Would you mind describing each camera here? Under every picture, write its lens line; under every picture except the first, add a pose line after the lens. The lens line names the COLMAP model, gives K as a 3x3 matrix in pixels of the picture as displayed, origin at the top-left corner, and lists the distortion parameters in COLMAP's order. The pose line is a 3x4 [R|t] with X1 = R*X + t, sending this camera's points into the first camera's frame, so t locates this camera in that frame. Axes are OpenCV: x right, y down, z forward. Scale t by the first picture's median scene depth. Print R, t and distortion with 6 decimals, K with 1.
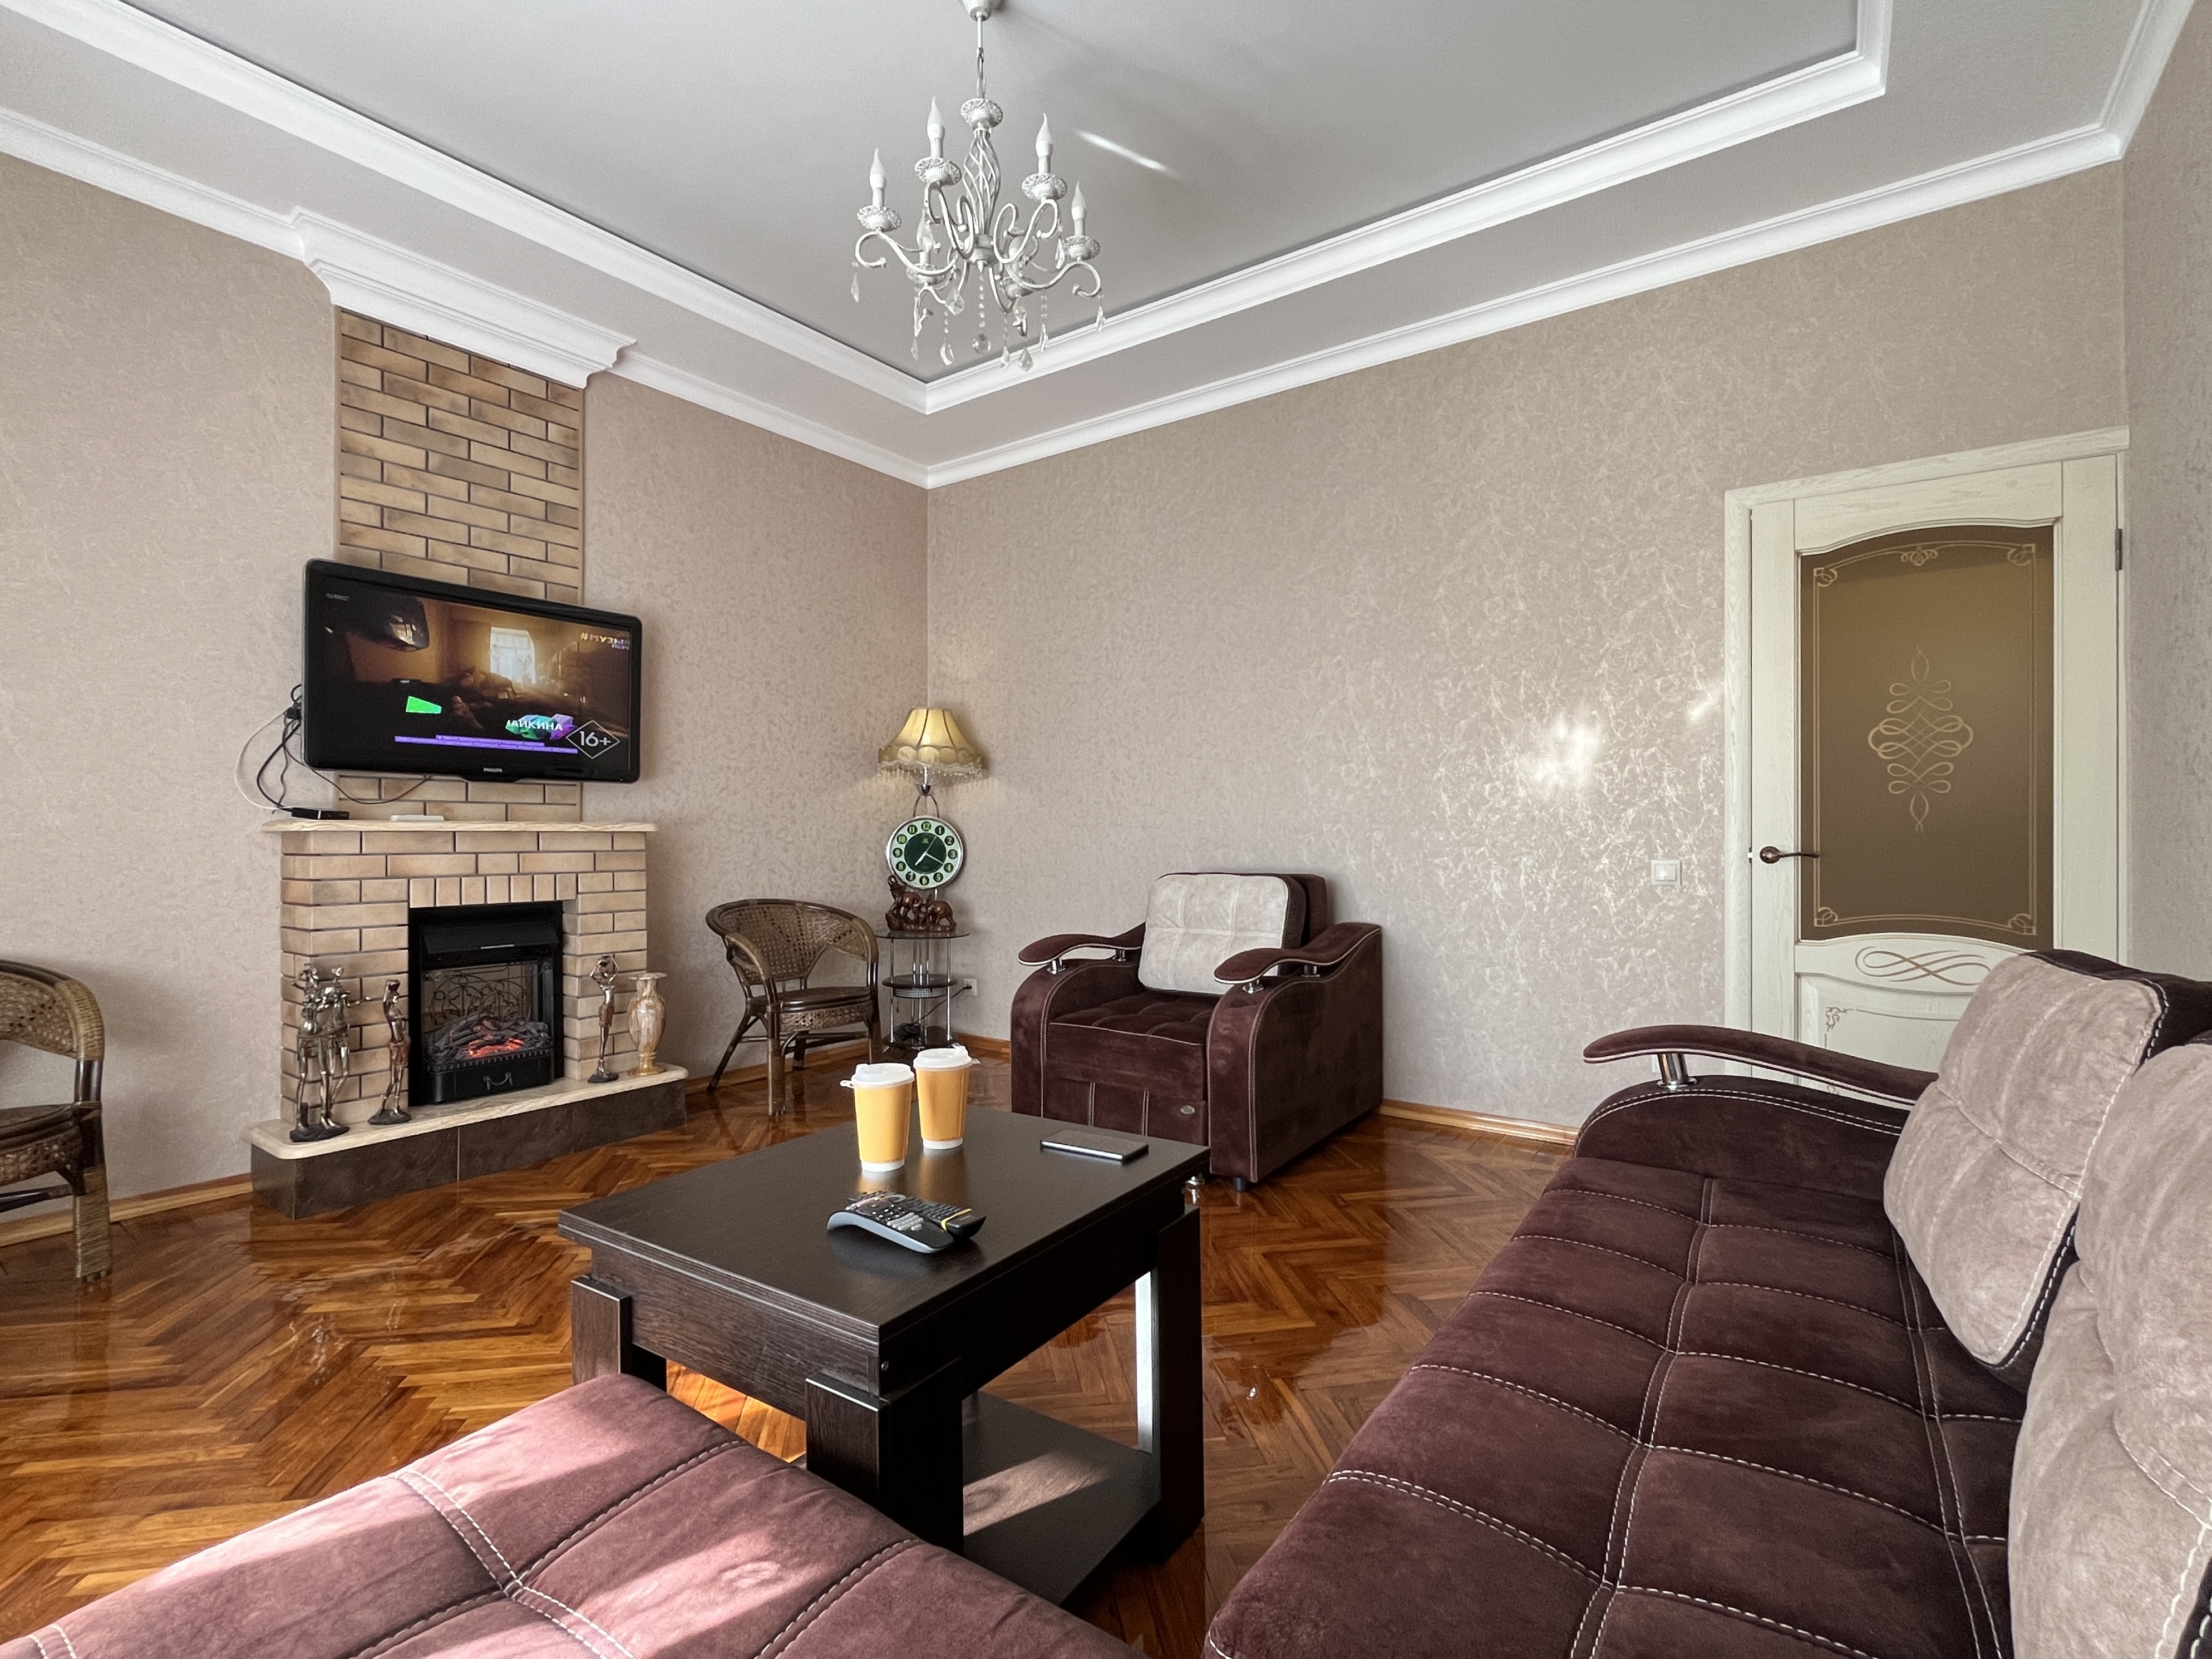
lens RADIAL K [[1002.9, 0, 1088.0], [0, 1002.9, 829.7], [0, 0, 1]] dist [-0.003577, -0.000127]
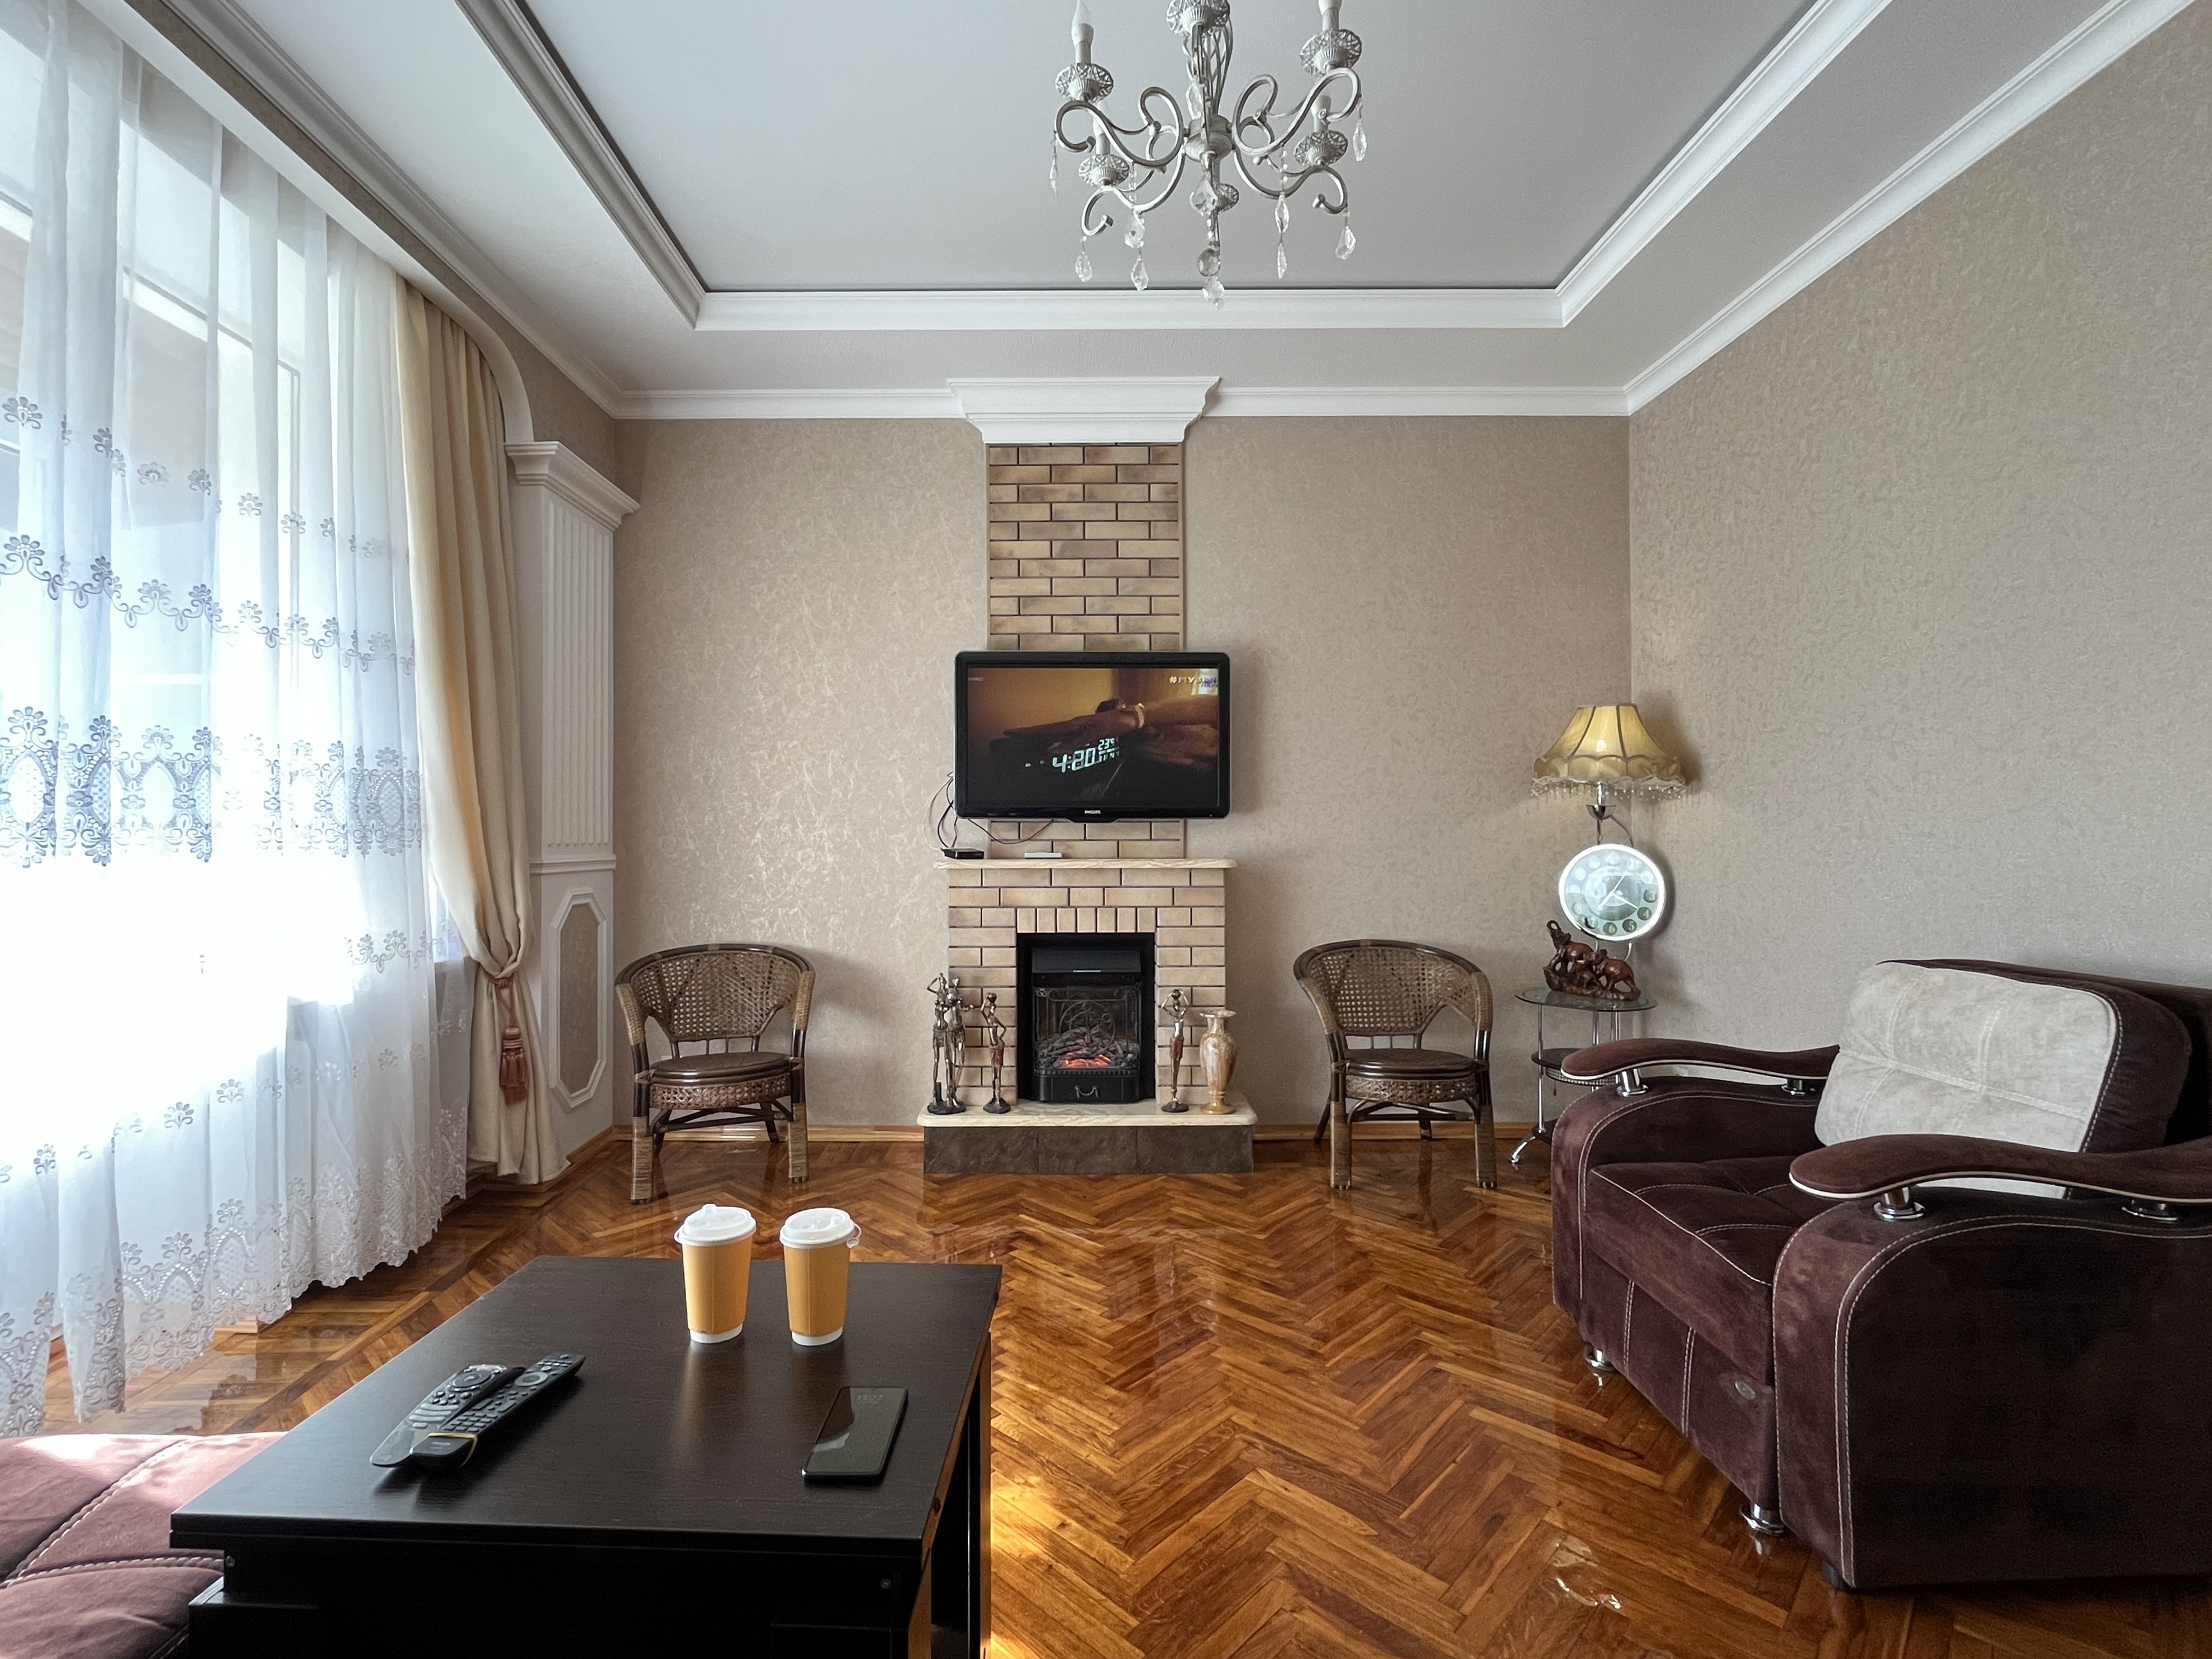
lens RADIAL K [[1002.9, 0, 1088.0], [0, 1002.9, 829.7], [0, 0, 1]] dist [-0.003577, -0.000127]
pose [[0.611339, -0.004985, -0.791353, 0.274238], [0.005630, 0.999982, -0.001950, -0.035855], [0.791349, -0.003263, 0.611356, 0.296184]]
